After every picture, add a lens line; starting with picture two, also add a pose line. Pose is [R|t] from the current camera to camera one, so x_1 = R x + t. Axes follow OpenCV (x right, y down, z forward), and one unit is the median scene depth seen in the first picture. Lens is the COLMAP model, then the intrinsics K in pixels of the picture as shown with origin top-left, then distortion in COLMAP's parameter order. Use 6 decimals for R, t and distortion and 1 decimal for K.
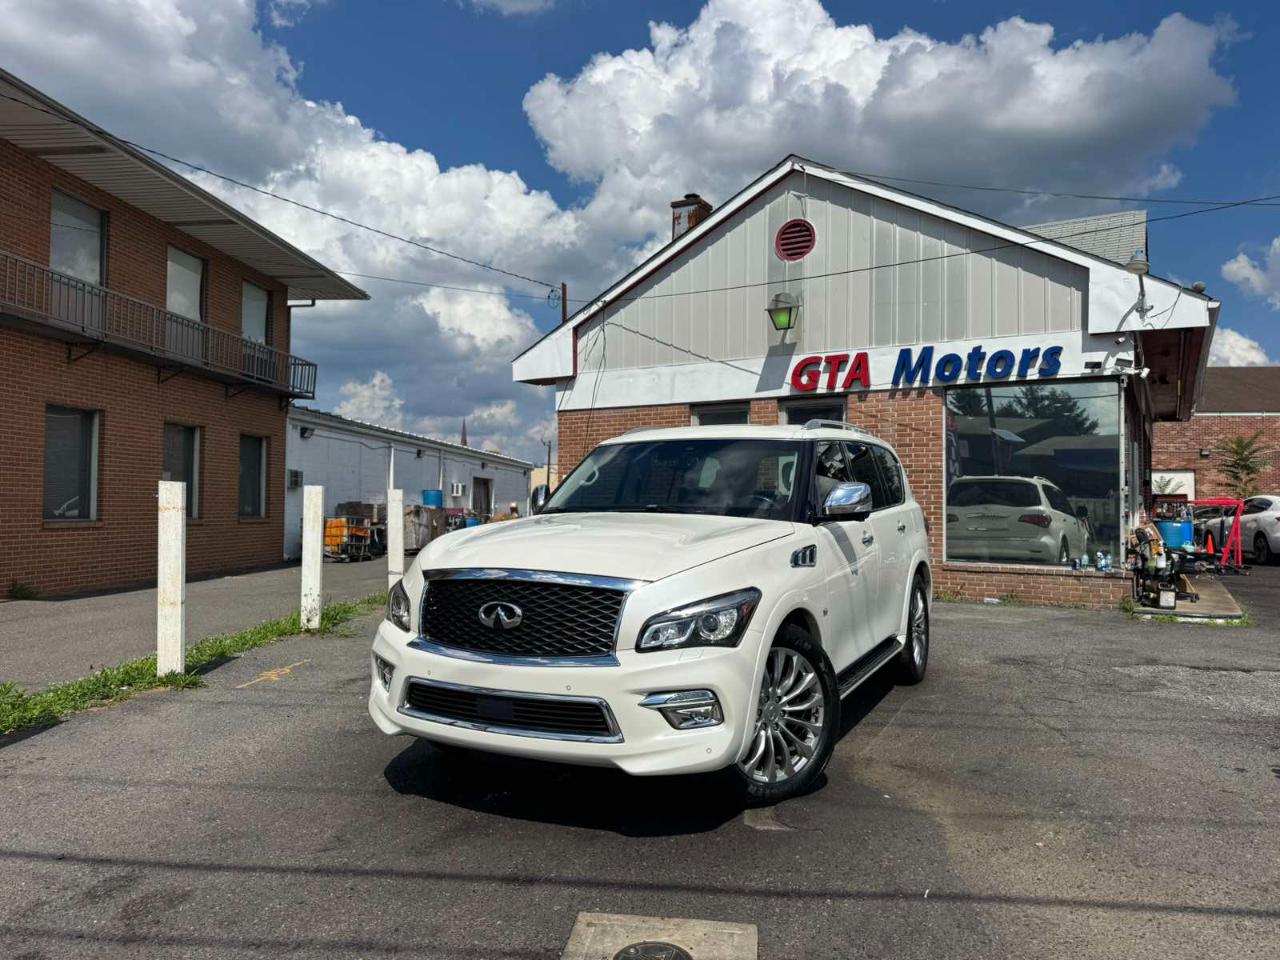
lens RADIAL K [[906.4, 0, 641.9], [0, 906.4, 481.0], [0, 0, 1]] dist [0.070682, -0.097031]
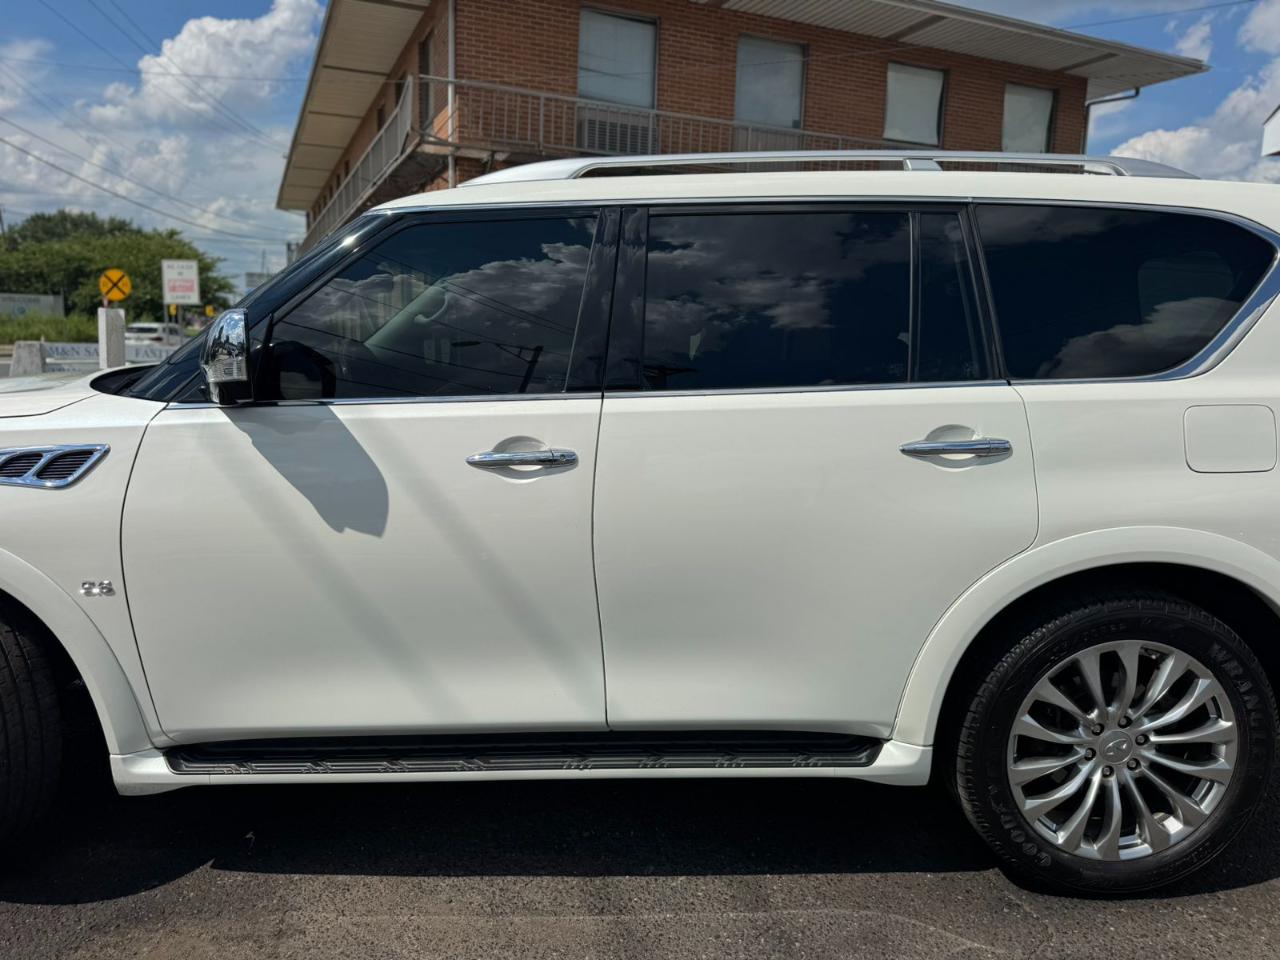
lens RADIAL K [[909.9, 0, 640.0], [0, 909.9, 480.0], [0, 0, 1]] dist [0.027186, -0.037883]
pose [[0.470765, 0.145565, -0.870167, 0.308763], [0.000229, 0.986275, 0.165112, 0.005450], [0.882259, -0.077928, 0.464270, 0.436277]]
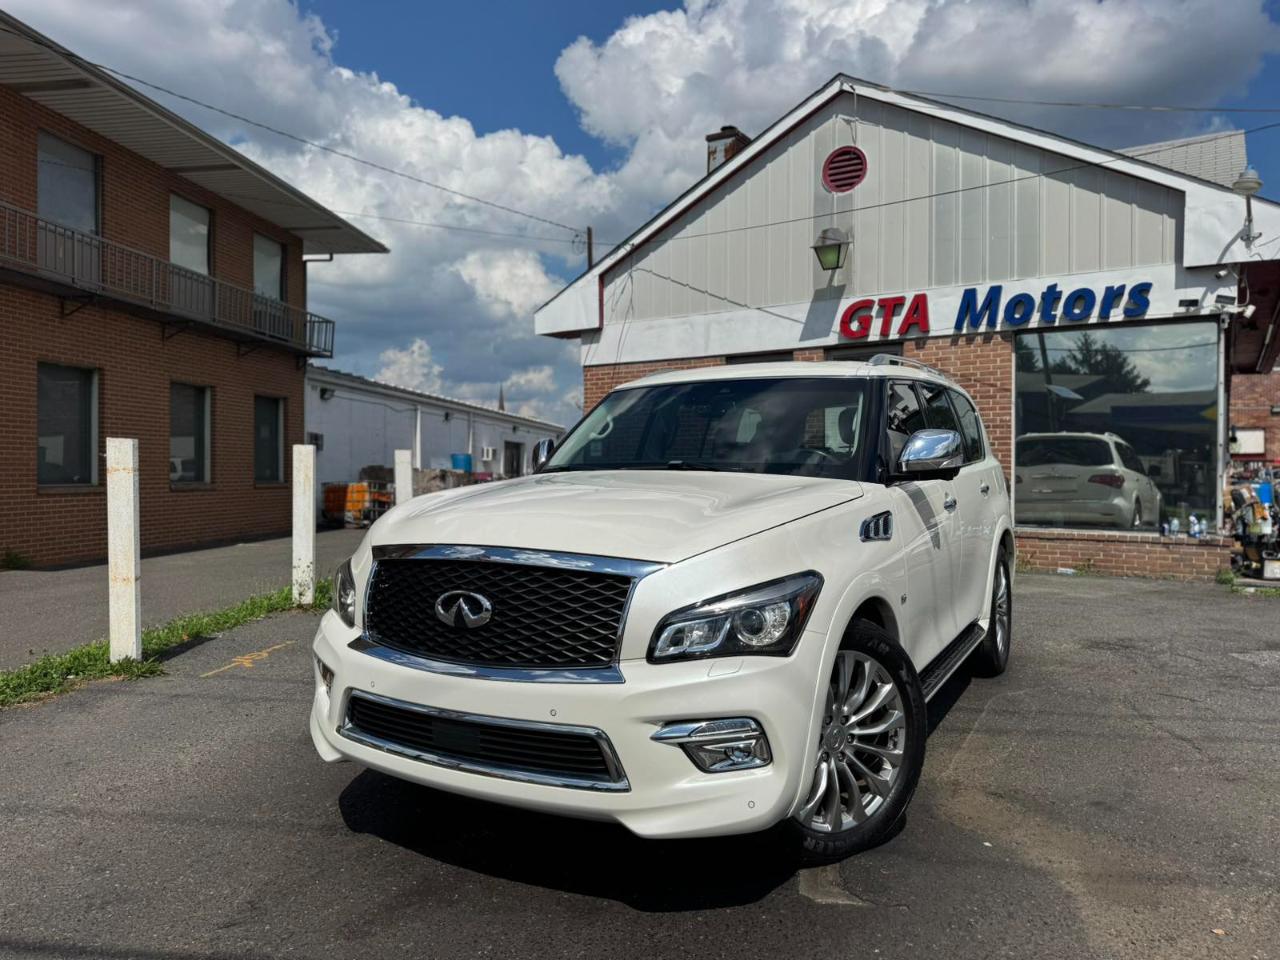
lens RADIAL K [[909.9, 0, 640.0], [0, 909.9, 480.0], [0, 0, 1]] dist [0.027186, -0.037883]
pose [[0.999036, -0.004435, -0.043675, 0.006369], [0.006083, 0.999271, 0.037683, 0.006053], [0.043476, -0.037912, 0.998335, 0.097355]]
